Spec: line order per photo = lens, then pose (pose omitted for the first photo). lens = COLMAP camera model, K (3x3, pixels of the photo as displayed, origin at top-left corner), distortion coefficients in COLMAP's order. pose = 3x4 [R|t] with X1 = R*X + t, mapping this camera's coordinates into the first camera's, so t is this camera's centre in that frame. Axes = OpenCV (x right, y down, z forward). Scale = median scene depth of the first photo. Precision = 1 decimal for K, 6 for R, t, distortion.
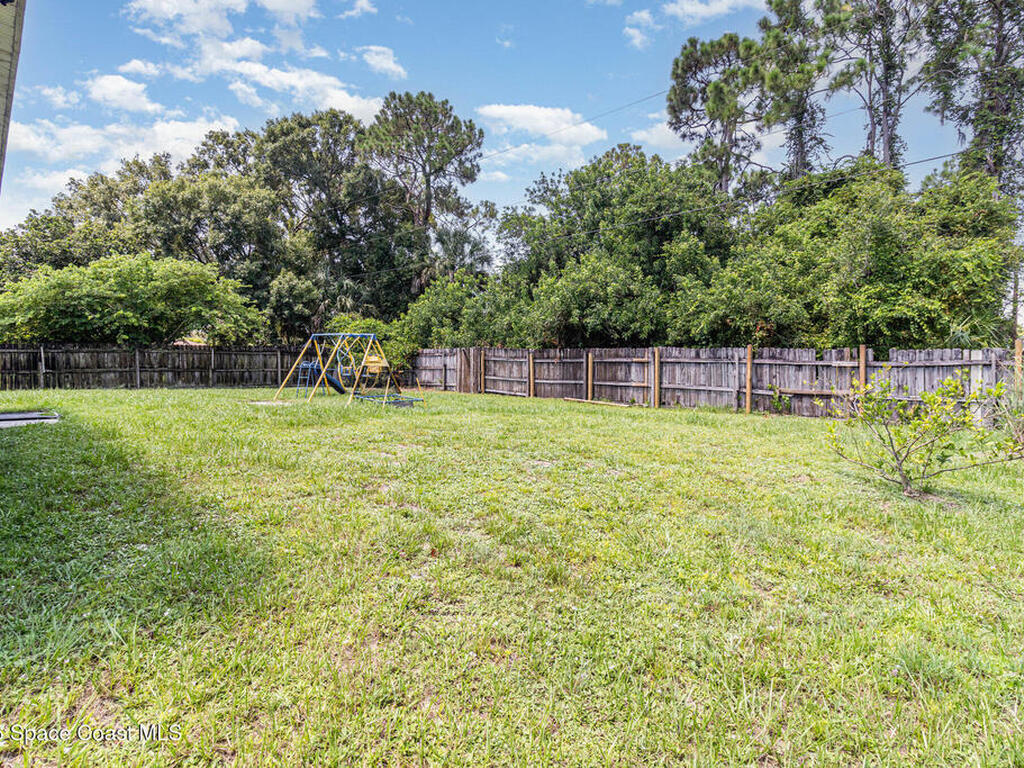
lens RADIAL K [[541.7, 0, 512.0], [0, 541.7, 373.0], [0, 0, 1]] dist [0.000799, -0.000087]
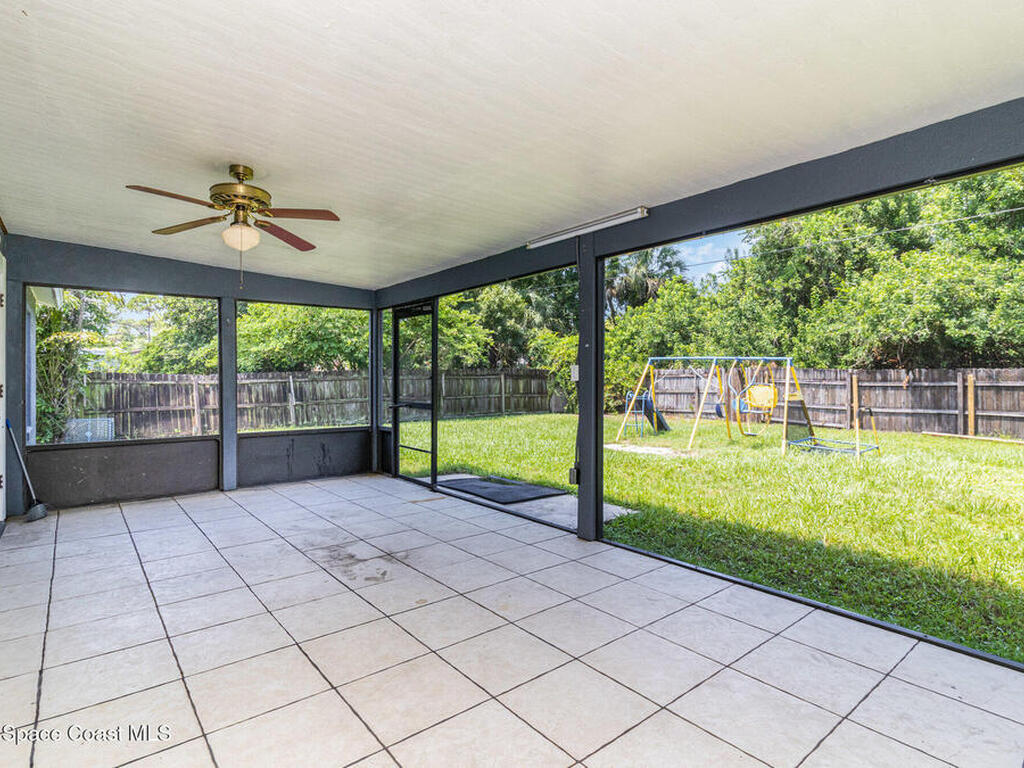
lens RADIAL K [[541.7, 0, 514.1], [0, 541.7, 382.6], [0, 0, 1]] dist [0.000799, -0.000087]
pose [[0.995825, -0.010540, -0.090677, -0.444963], [0.010039, 0.999932, -0.005980, -0.028412], [0.090734, 0.005044, 0.995862, 0.181378]]
